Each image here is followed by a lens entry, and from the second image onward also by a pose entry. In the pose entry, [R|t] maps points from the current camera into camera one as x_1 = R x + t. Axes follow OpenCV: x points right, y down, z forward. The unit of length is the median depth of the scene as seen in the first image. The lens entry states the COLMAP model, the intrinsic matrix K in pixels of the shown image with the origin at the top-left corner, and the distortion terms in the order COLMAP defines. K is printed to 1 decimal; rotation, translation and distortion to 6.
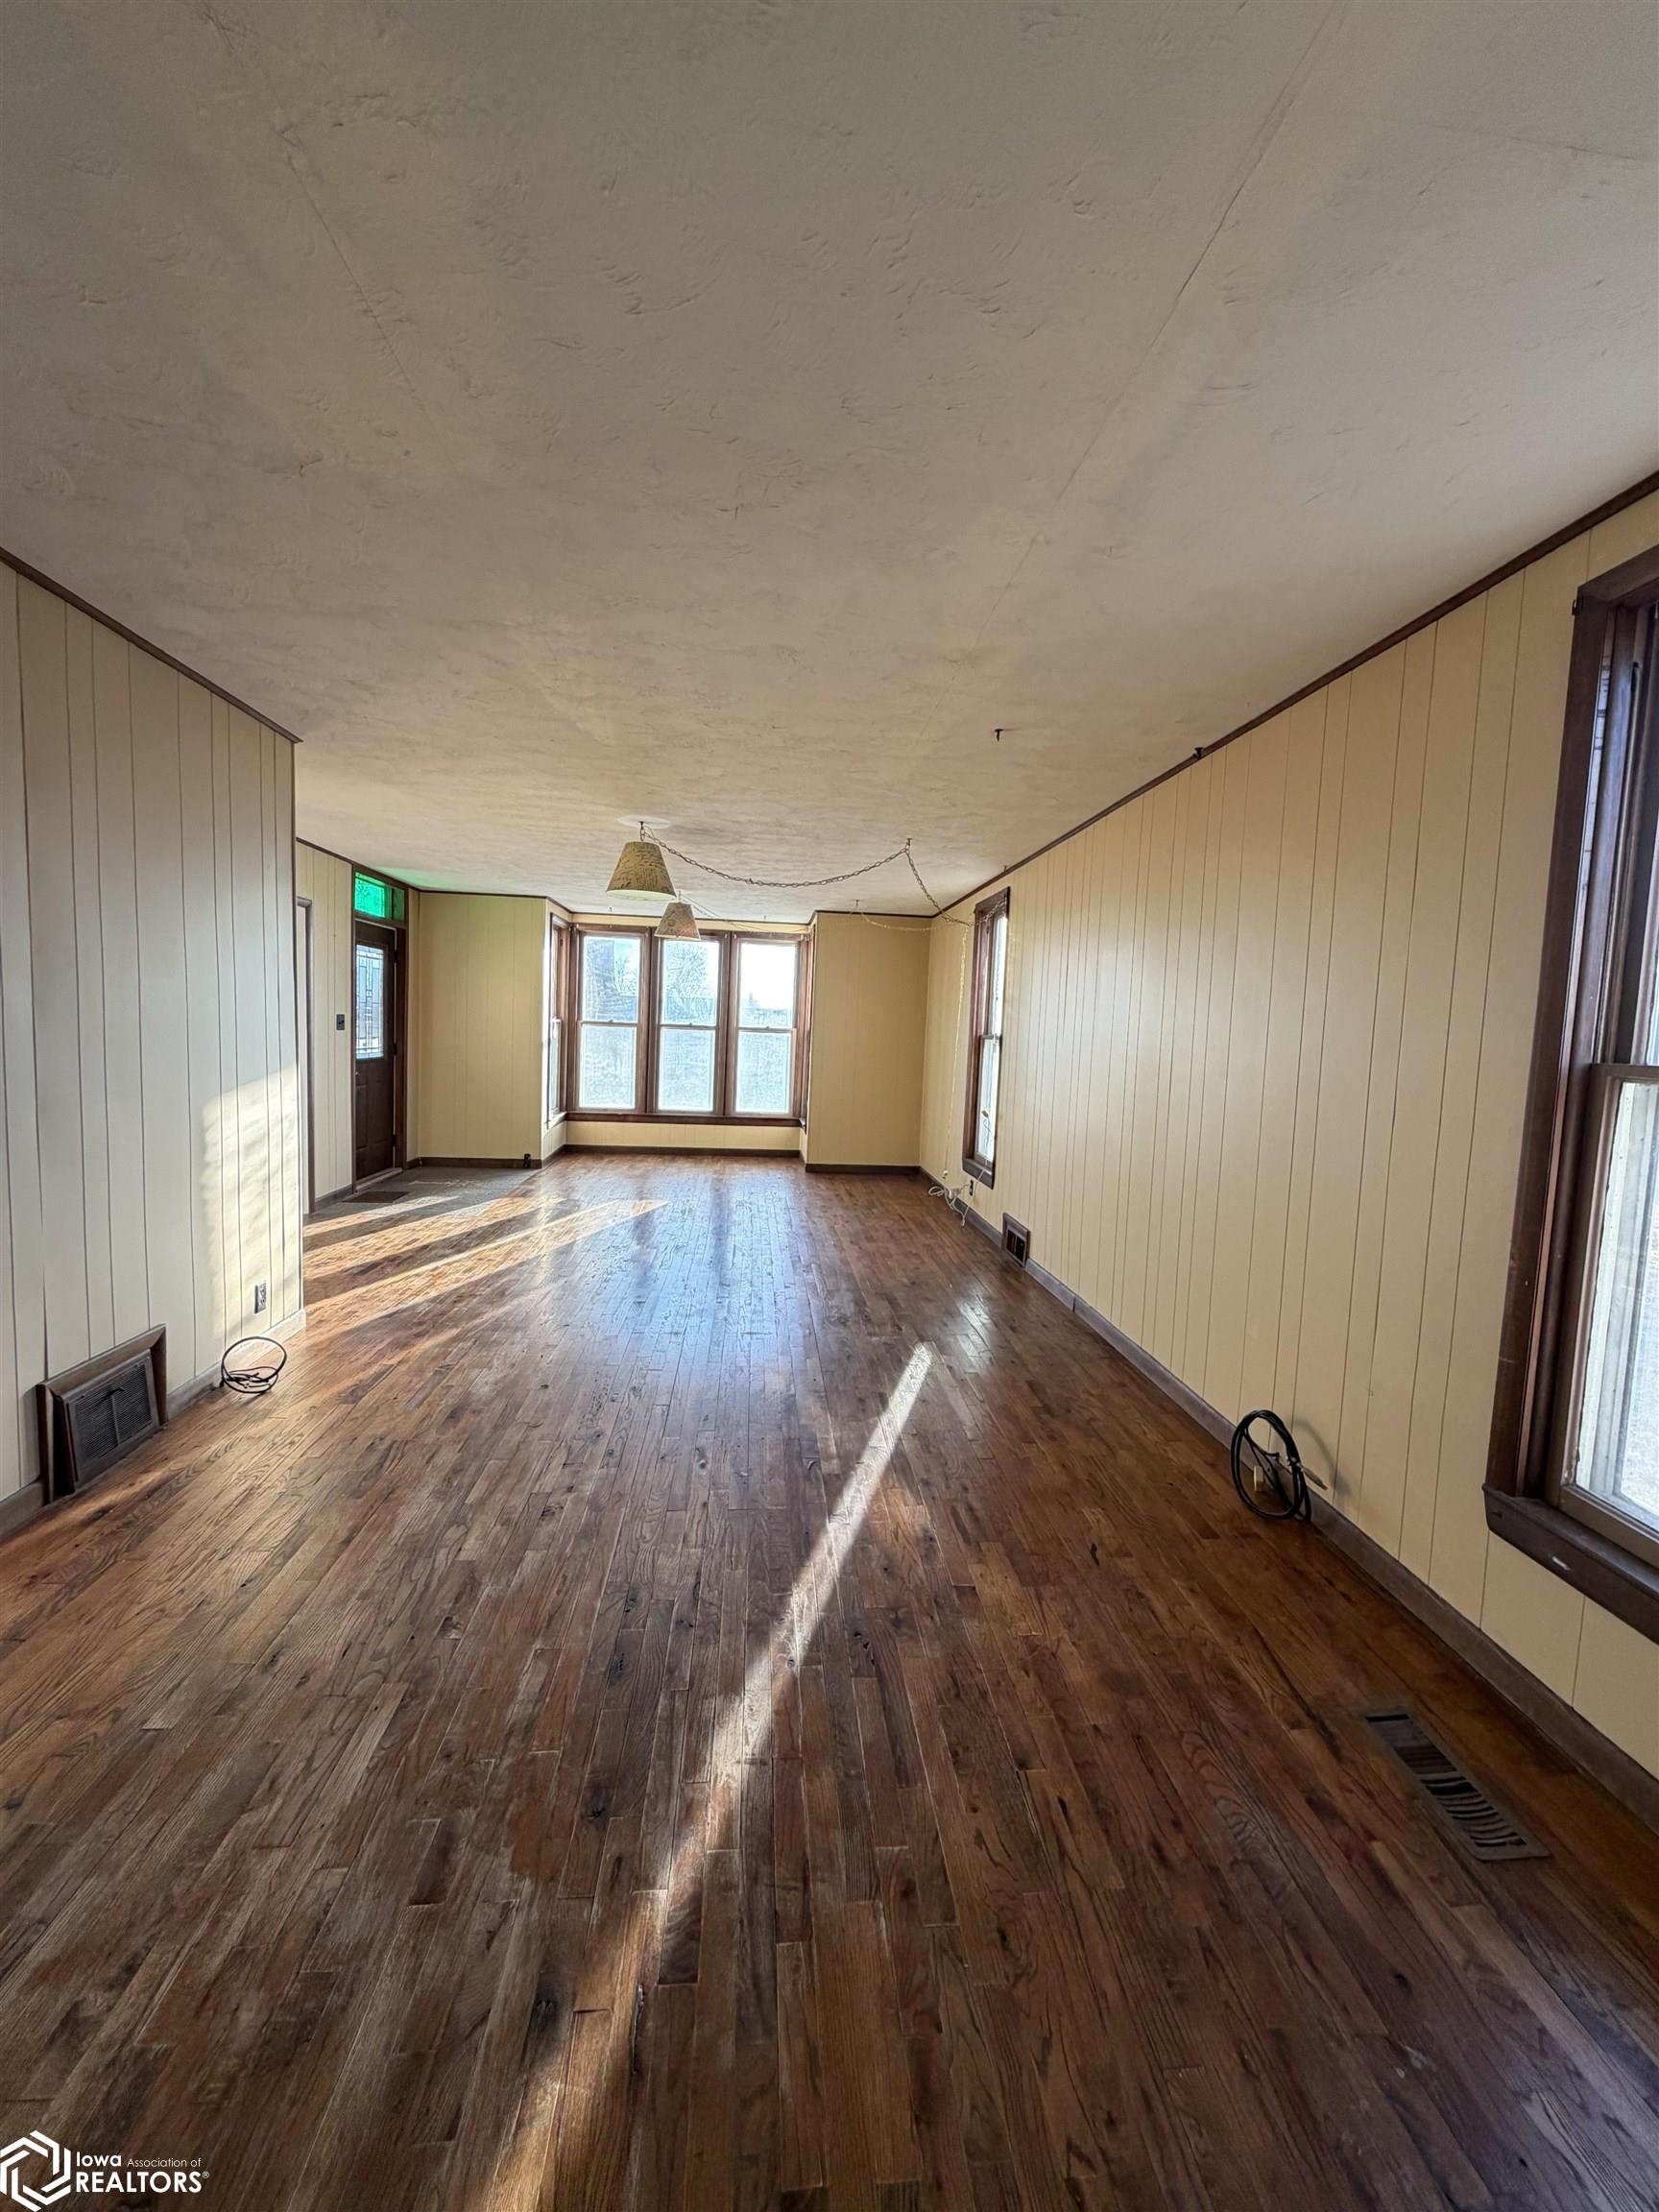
lens RADIAL K [[881.5, 0, 828.6], [0, 881.5, 1101.4], [0, 0, 1]] dist [0.000967, 0.000178]
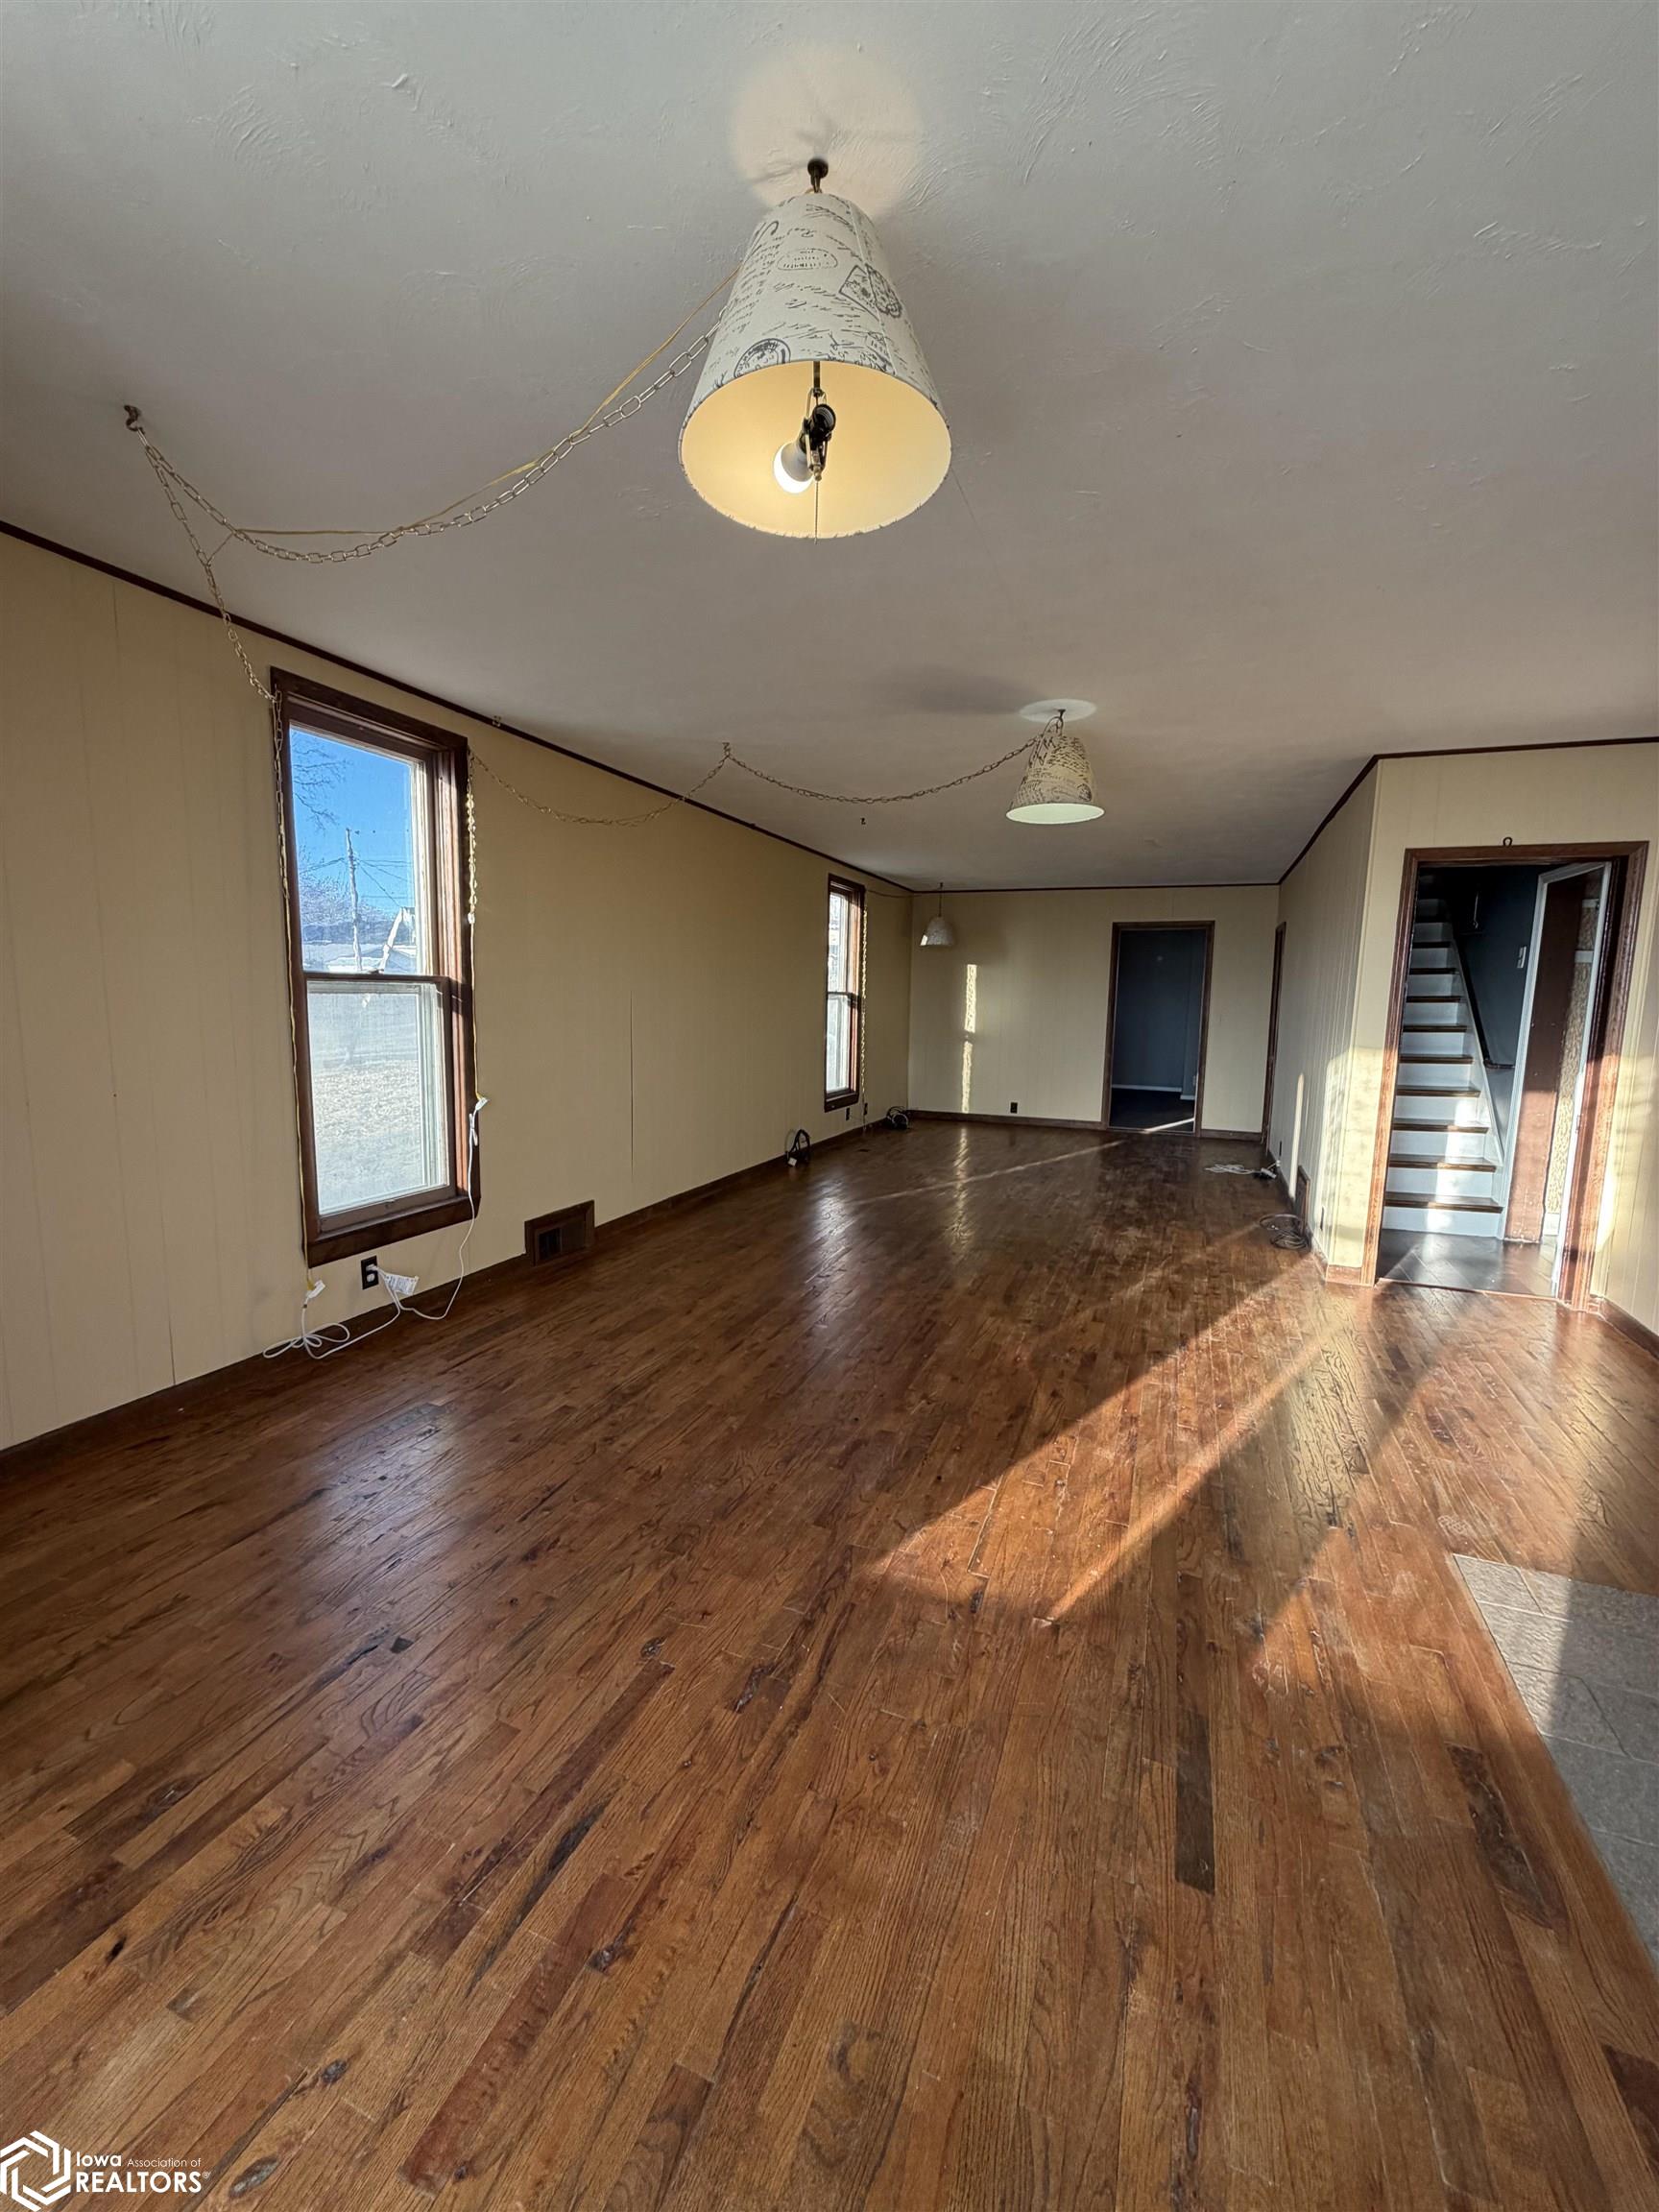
lens RADIAL K [[881.5, 0, 828.6], [0, 881.5, 1101.4], [0, 0, 1]] dist [0.000967, 0.000178]
pose [[-0.887183, -0.108006, 0.448600, -0.346650], [-0.014307, 0.978190, 0.207217, -0.130330], [-0.461197, 0.177421, -0.869379, 1.515869]]
